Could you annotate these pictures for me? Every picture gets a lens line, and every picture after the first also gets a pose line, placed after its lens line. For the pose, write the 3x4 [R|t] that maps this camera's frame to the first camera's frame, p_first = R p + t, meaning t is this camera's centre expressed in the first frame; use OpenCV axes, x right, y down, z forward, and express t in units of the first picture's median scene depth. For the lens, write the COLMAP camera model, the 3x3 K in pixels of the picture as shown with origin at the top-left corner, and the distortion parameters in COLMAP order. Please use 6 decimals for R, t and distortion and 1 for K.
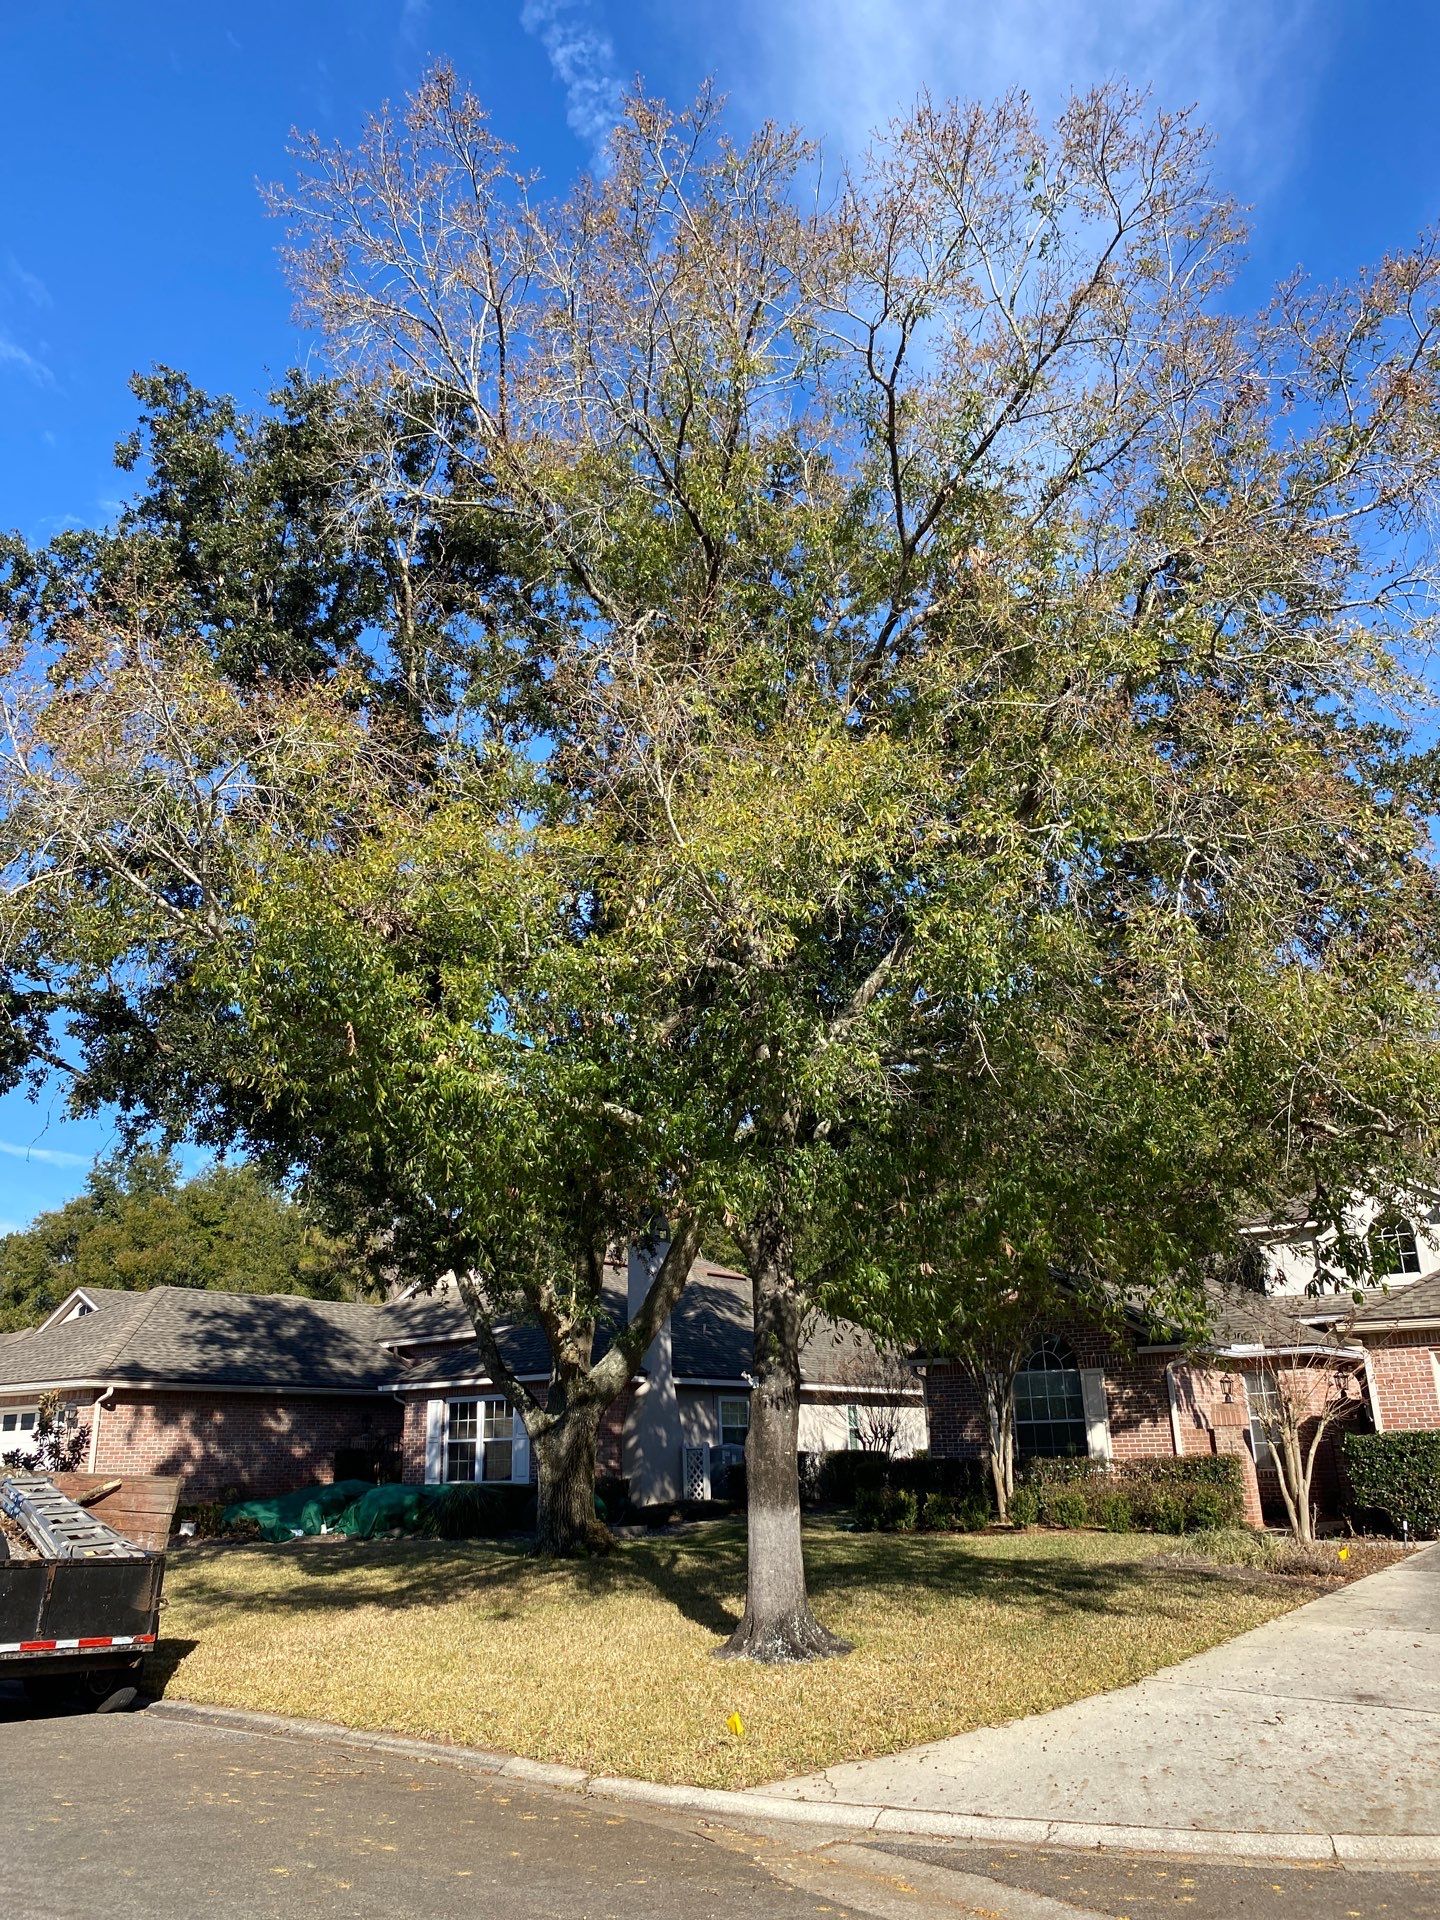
lens RADIAL K [[1425.1, 0, 720.0], [0, 1425.1, 960.0], [0, 0, 1]] dist [0.039172, -0.043049]
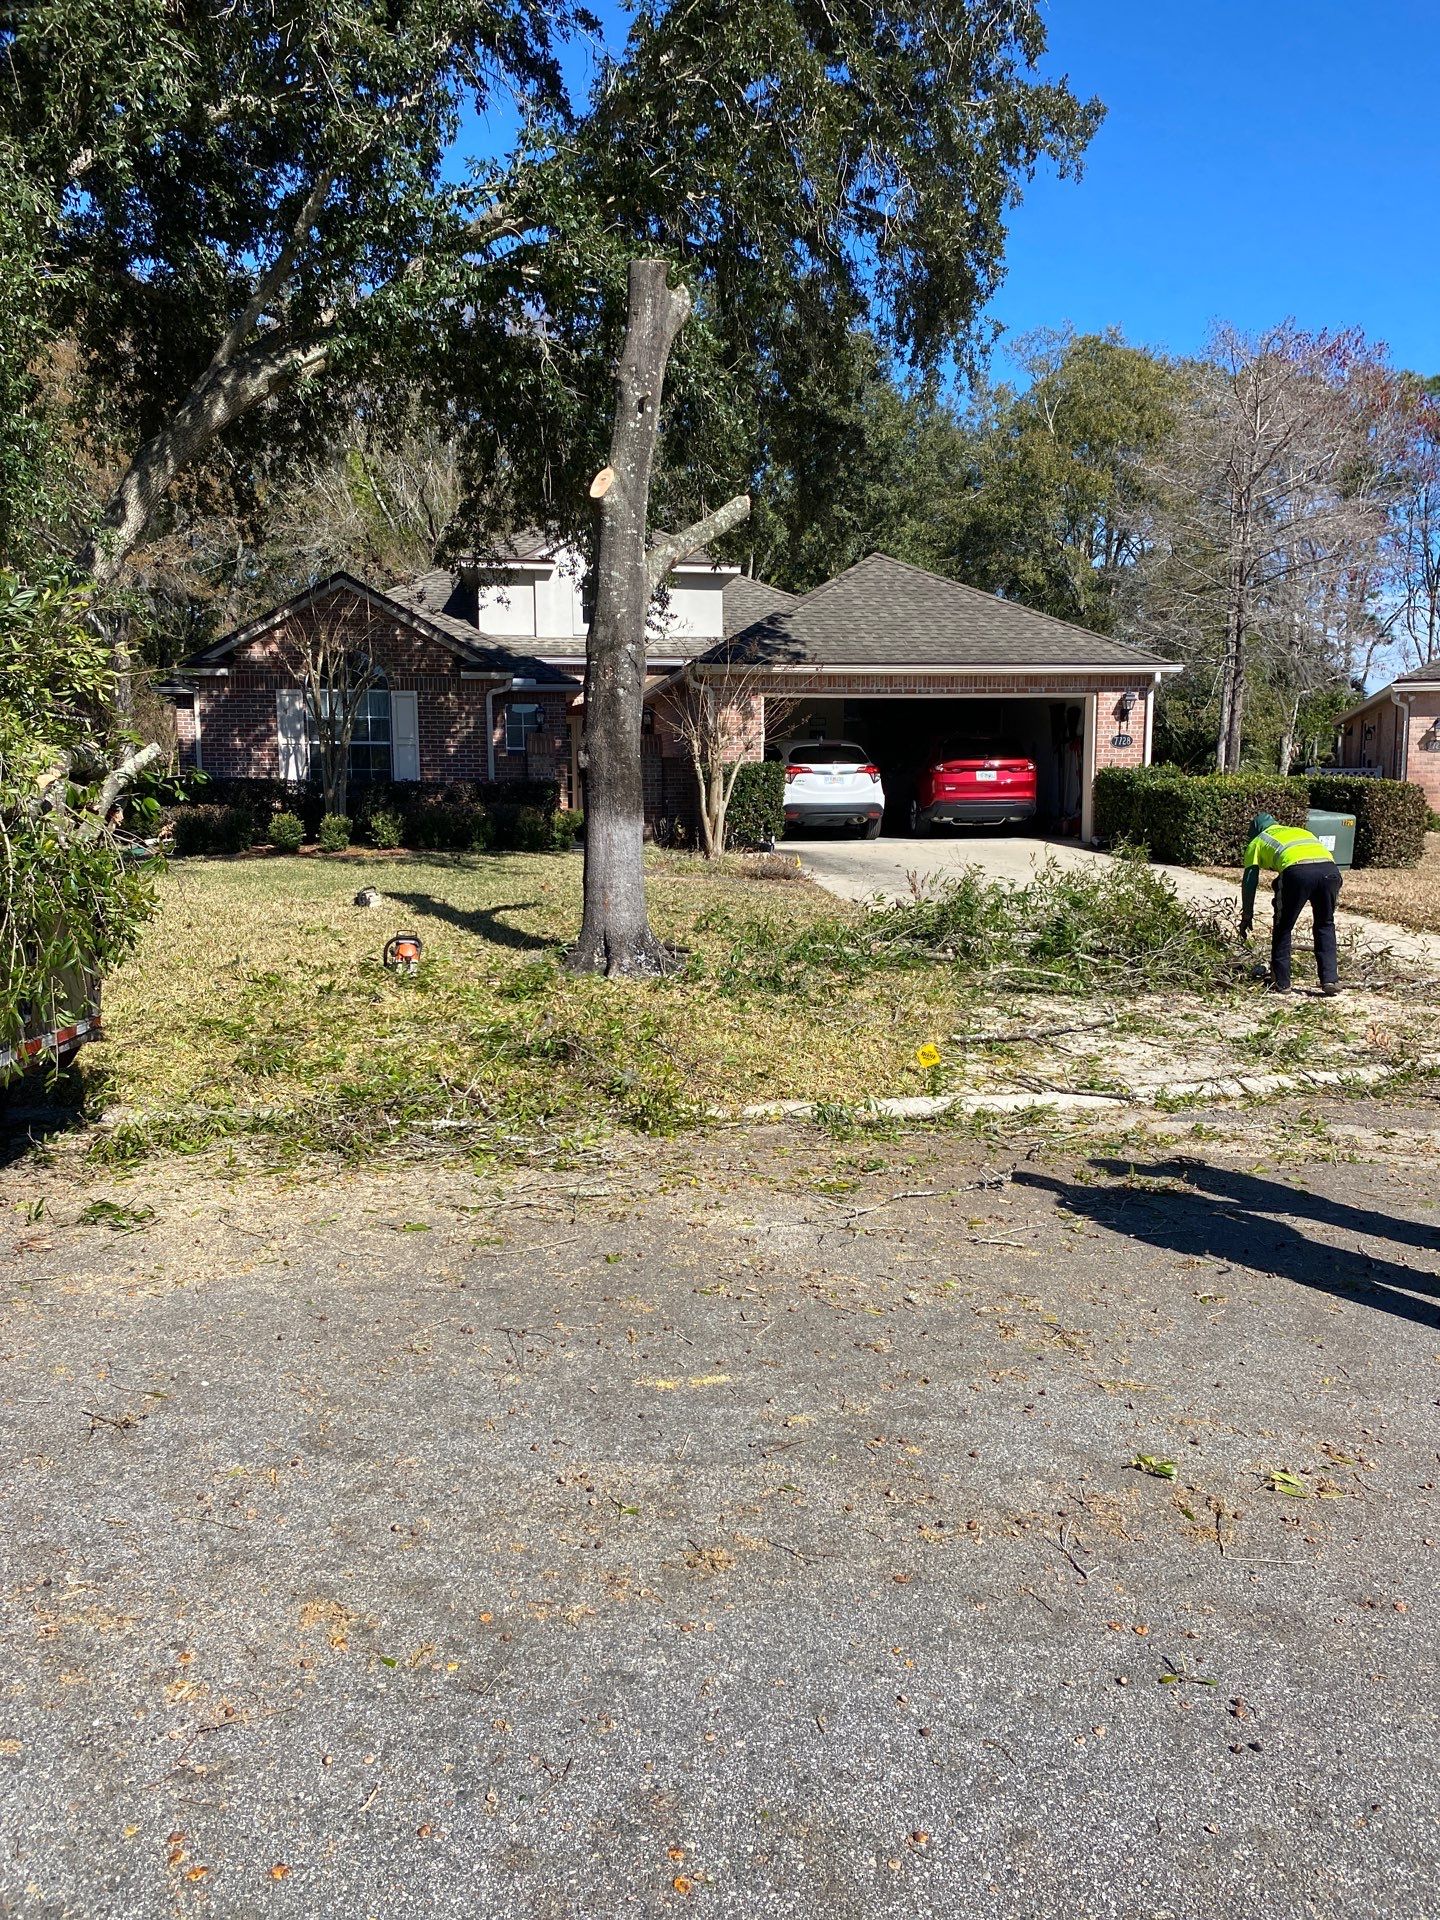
lens RADIAL K [[1425.1, 0, 720.0], [0, 1425.1, 960.0], [0, 0, 1]] dist [0.039172, -0.043049]
pose [[0.710926, -0.072970, 0.699471, -0.355514], [-0.236296, 0.911994, 0.335307, 0.108582], [-0.662381, -0.403661, 0.631118, 0.269550]]
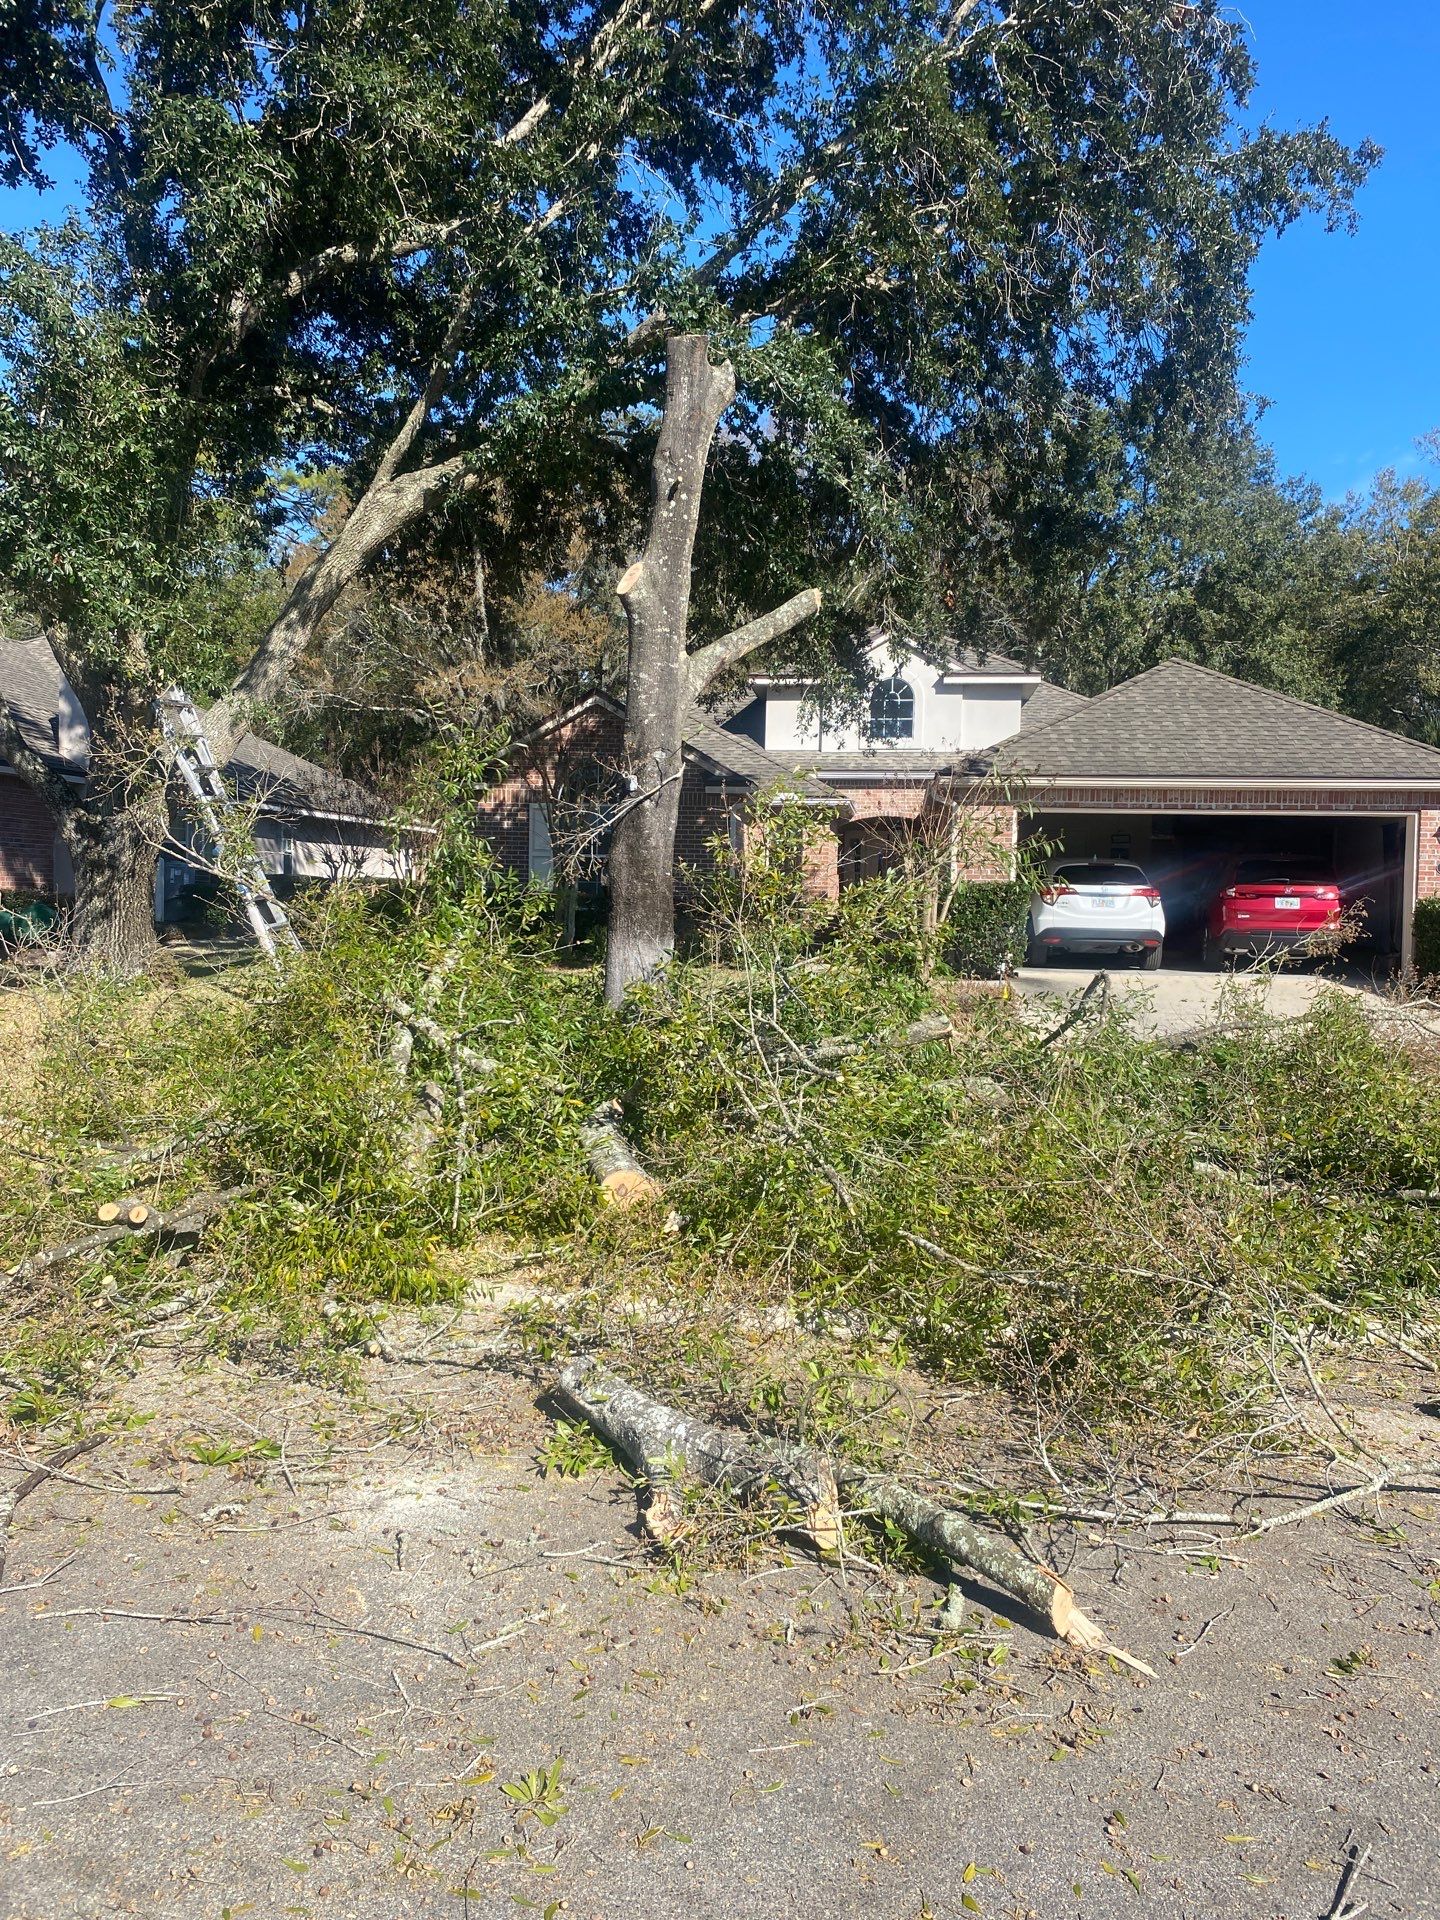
lens RADIAL K [[1425.1, 0, 720.0], [0, 1425.1, 960.0], [0, 0, 1]] dist [0.039172, -0.043049]
pose [[0.875576, 0.013163, 0.482900, -0.203134], [-0.192039, 0.926733, 0.322935, 0.092848], [-0.443269, -0.375490, 0.813953, 0.247738]]
